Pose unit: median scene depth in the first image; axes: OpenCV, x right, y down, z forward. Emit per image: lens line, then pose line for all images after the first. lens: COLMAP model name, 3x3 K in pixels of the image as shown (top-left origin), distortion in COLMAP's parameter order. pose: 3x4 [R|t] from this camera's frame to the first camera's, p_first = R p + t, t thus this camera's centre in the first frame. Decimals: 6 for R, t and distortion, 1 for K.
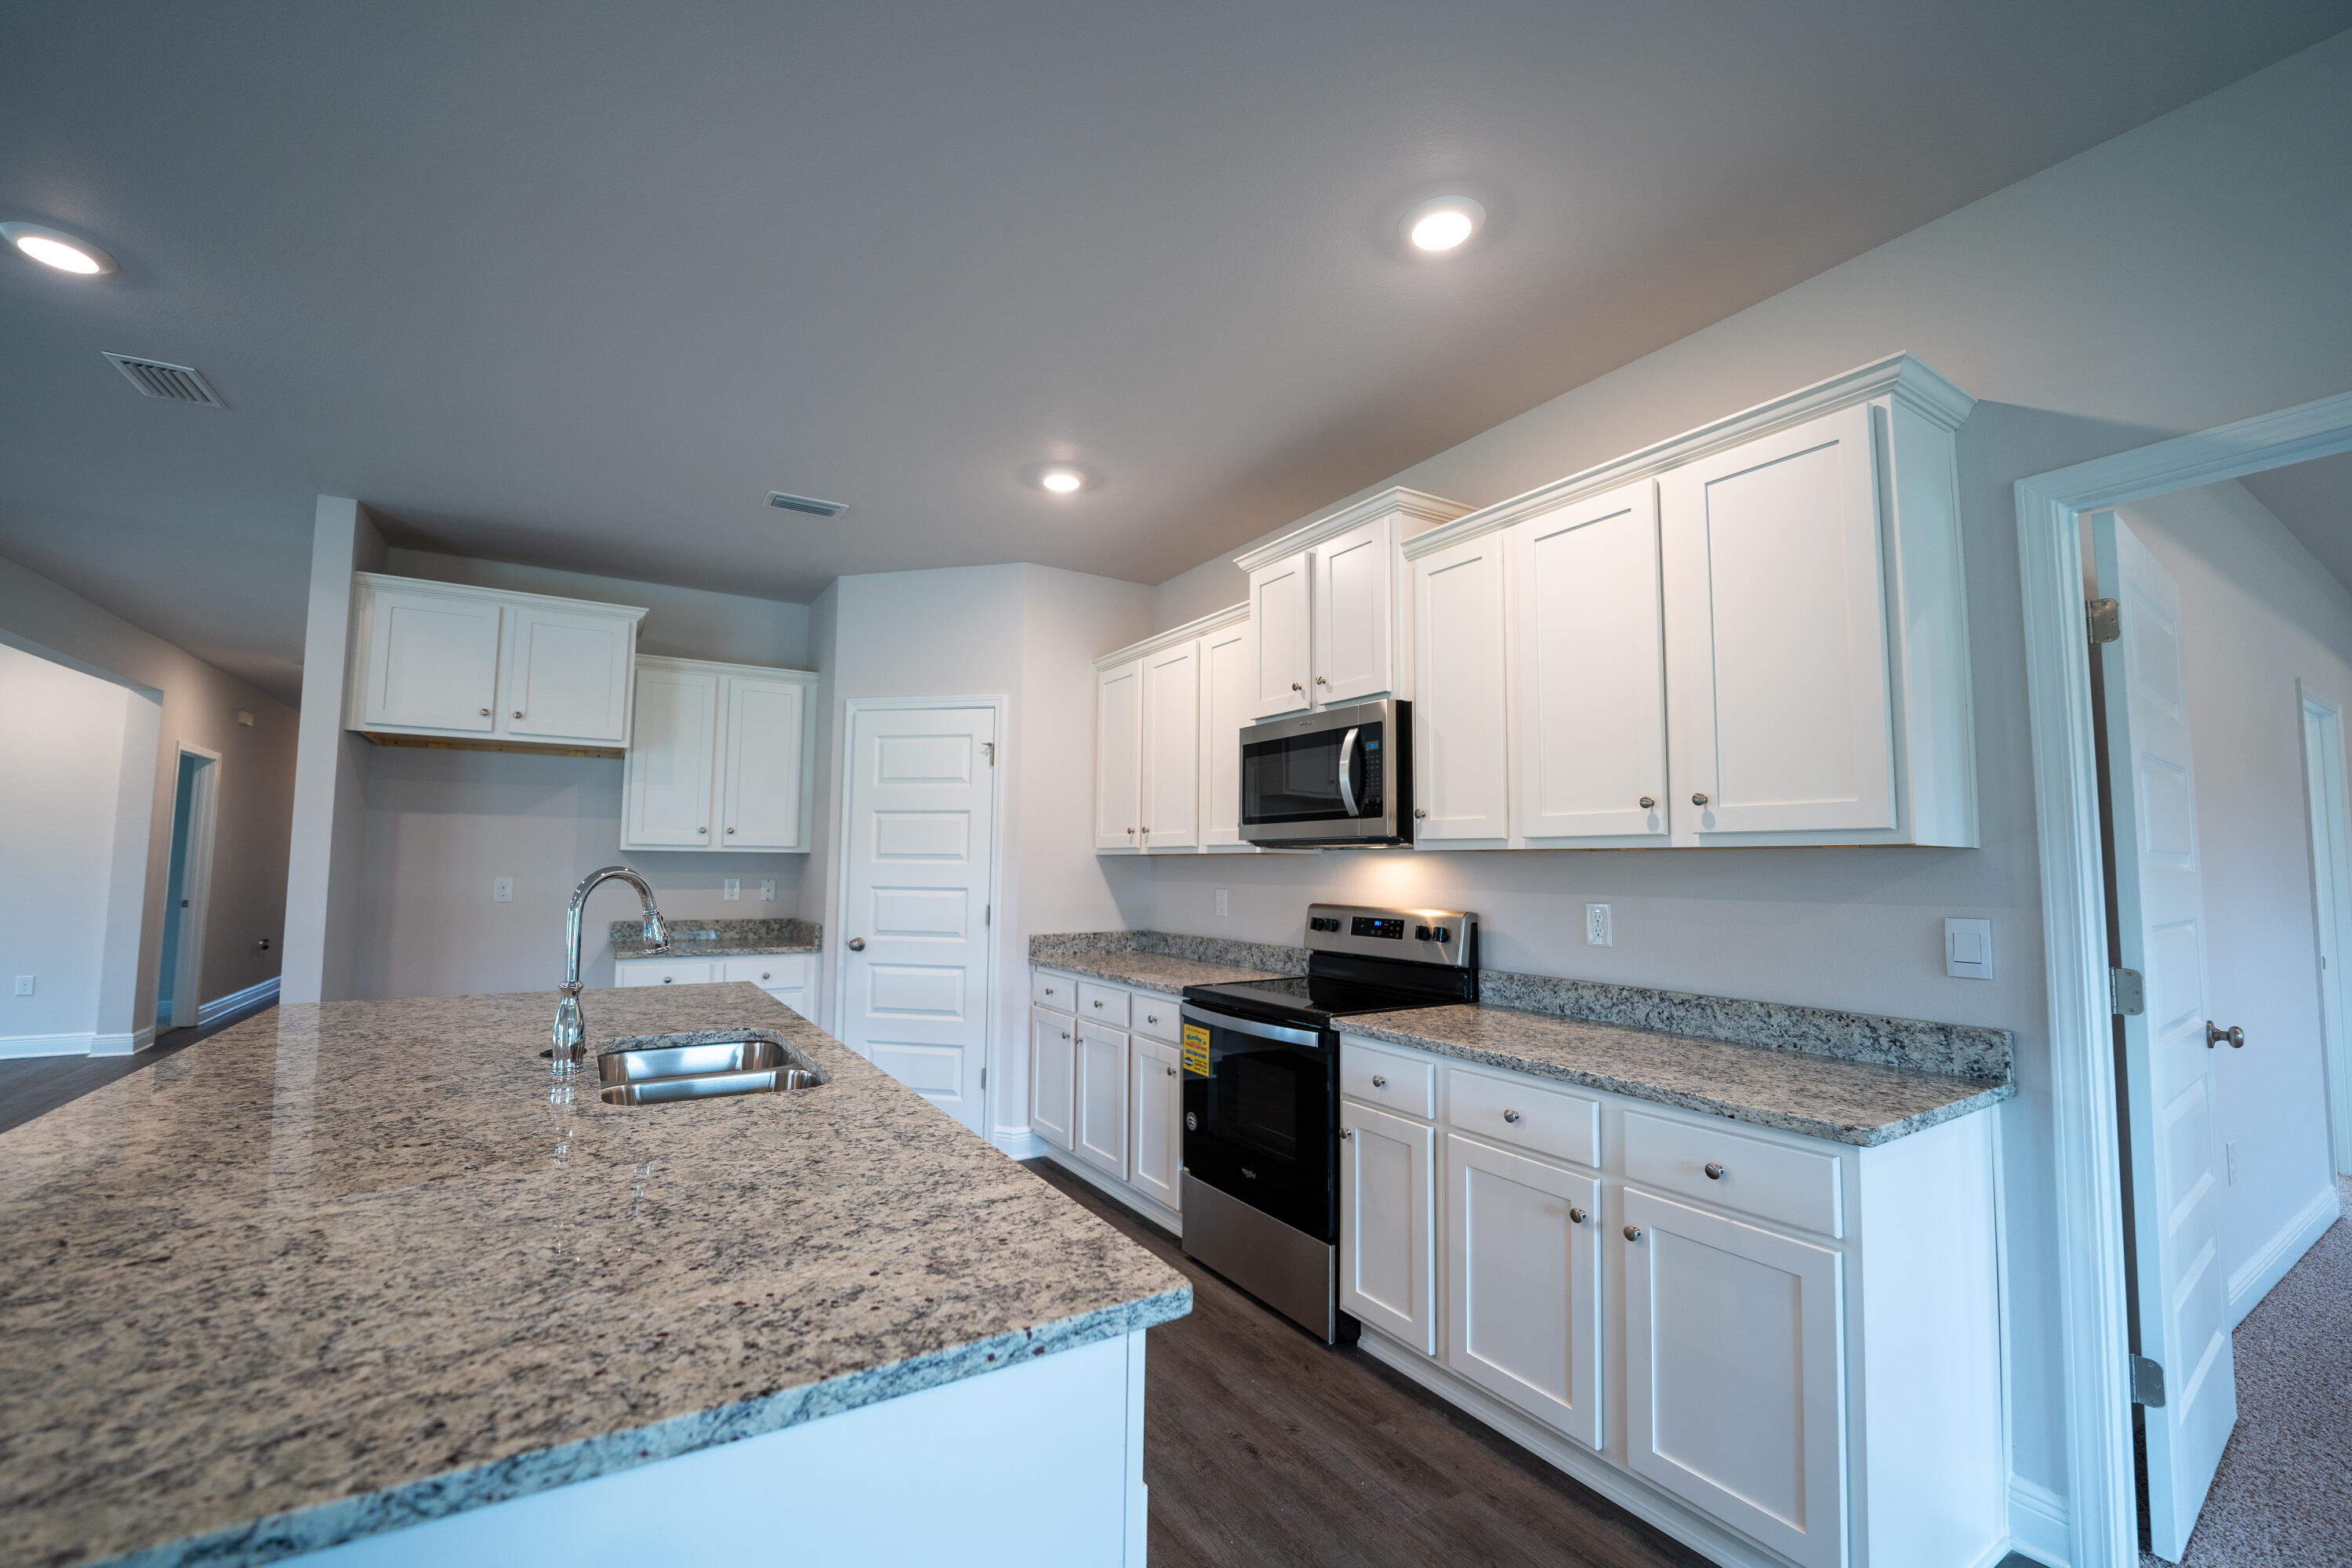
lens RADIAL K [[965.7, 0, 1170.8], [0, 965.7, 785.5], [0, 0, 1]] dist [-0.023636, -0.000077]
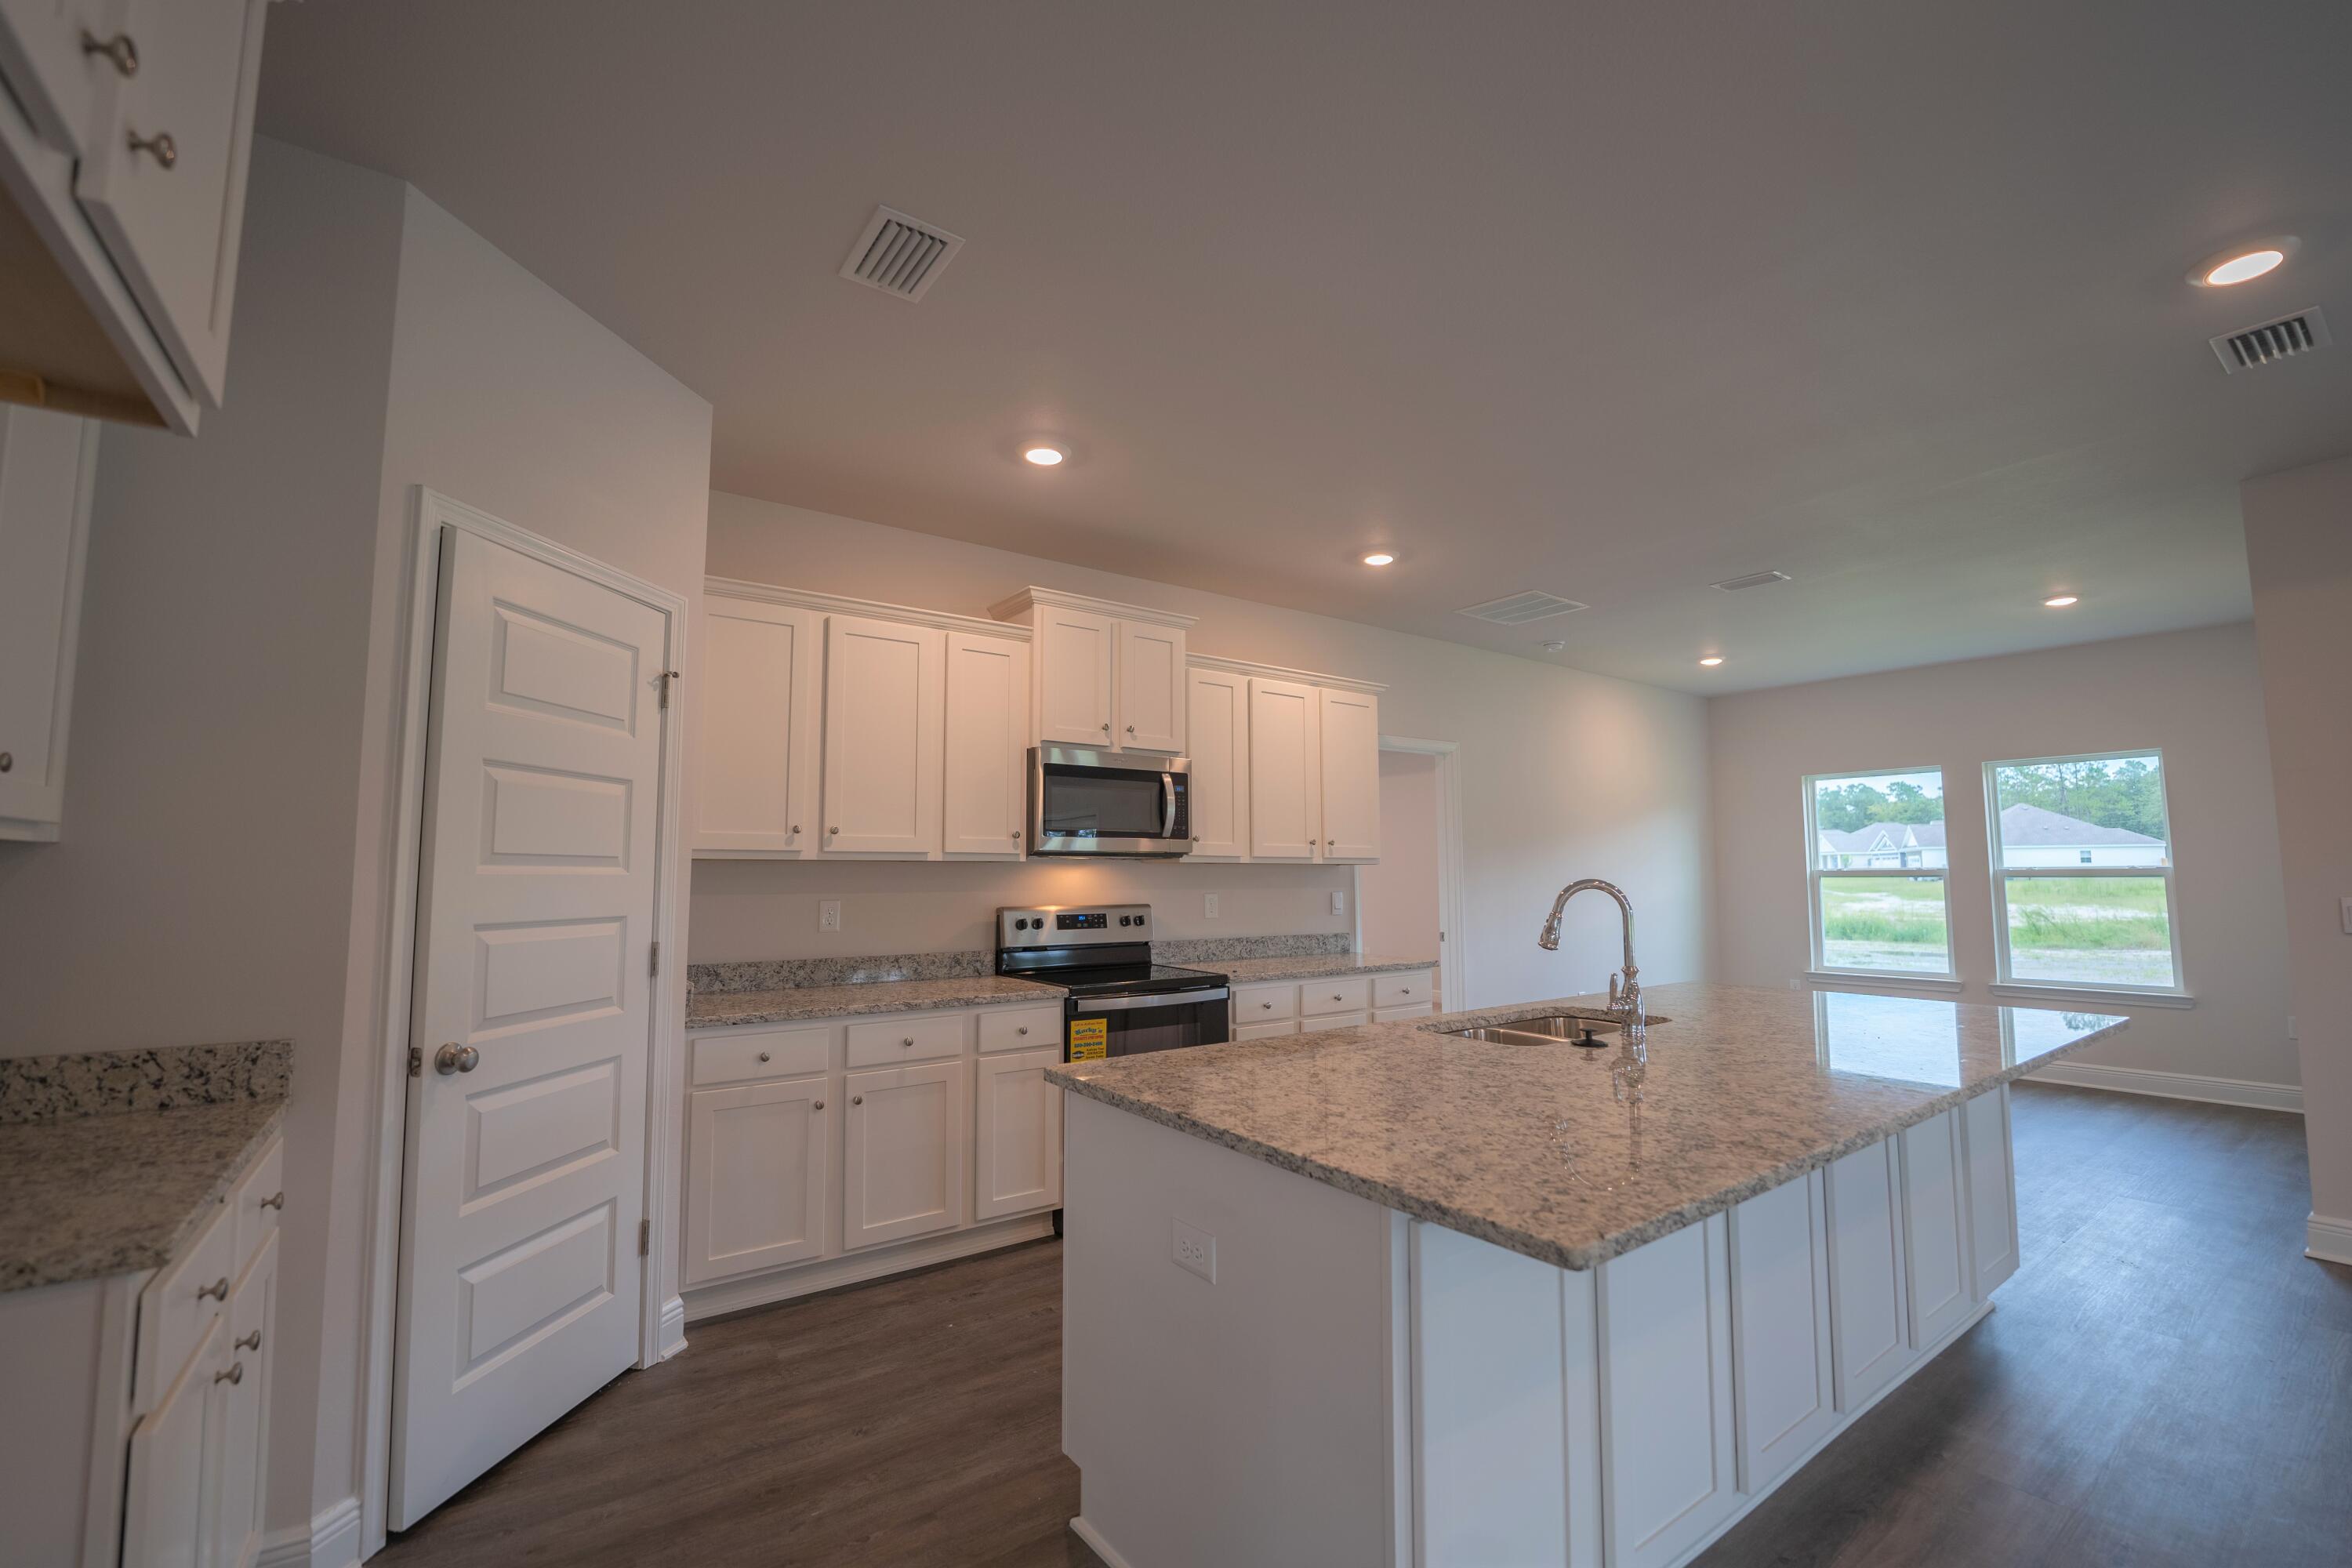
lens RADIAL K [[965.7, 0, 1170.8], [0, 965.7, 785.5], [0, 0, 1]] dist [-0.023636, -0.000077]
pose [[-0.063629, 0.083707, 0.994457, -0.995062], [-0.082213, 0.992650, -0.088815, 0.067460], [-0.994582, -0.087408, -0.056280, 0.900325]]
